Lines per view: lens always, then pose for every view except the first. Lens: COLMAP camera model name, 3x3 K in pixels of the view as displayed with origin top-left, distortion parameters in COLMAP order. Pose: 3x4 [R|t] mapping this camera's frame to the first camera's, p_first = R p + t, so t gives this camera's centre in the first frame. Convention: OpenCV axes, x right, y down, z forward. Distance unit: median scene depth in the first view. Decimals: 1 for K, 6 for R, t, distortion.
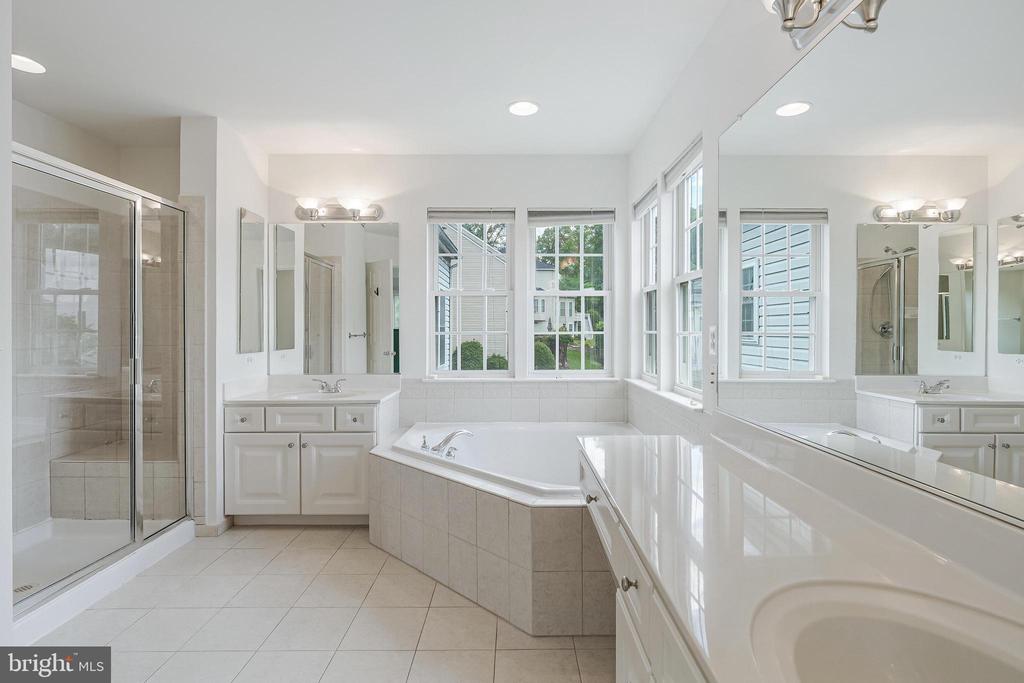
lens RADIAL K [[508.7, 0, 513.5], [0, 508.7, 335.0], [0, 0, 1]] dist [0.000785, 0.000186]
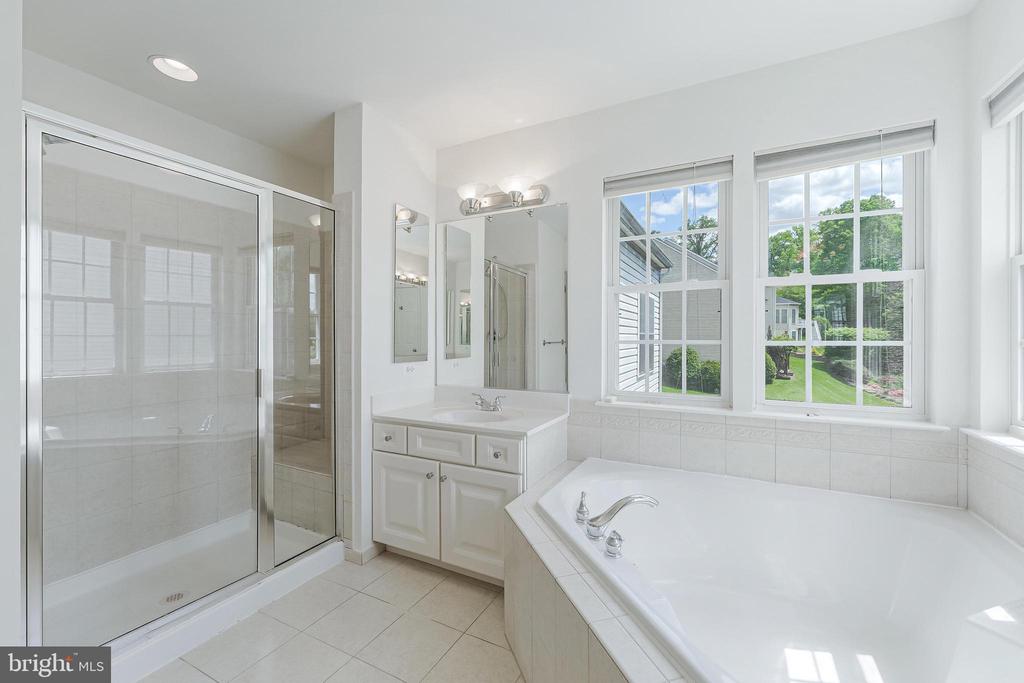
lens RADIAL K [[419.6, 0, 514.4], [0, 419.6, 337.2], [0, 0, 1]] dist [0.003081, -0.000983]
pose [[0.890365, 0.001838, -0.455244, -0.000729], [-0.006051, 0.999951, -0.007797, -0.005120], [0.455207, 0.009697, 0.890333, 0.387060]]
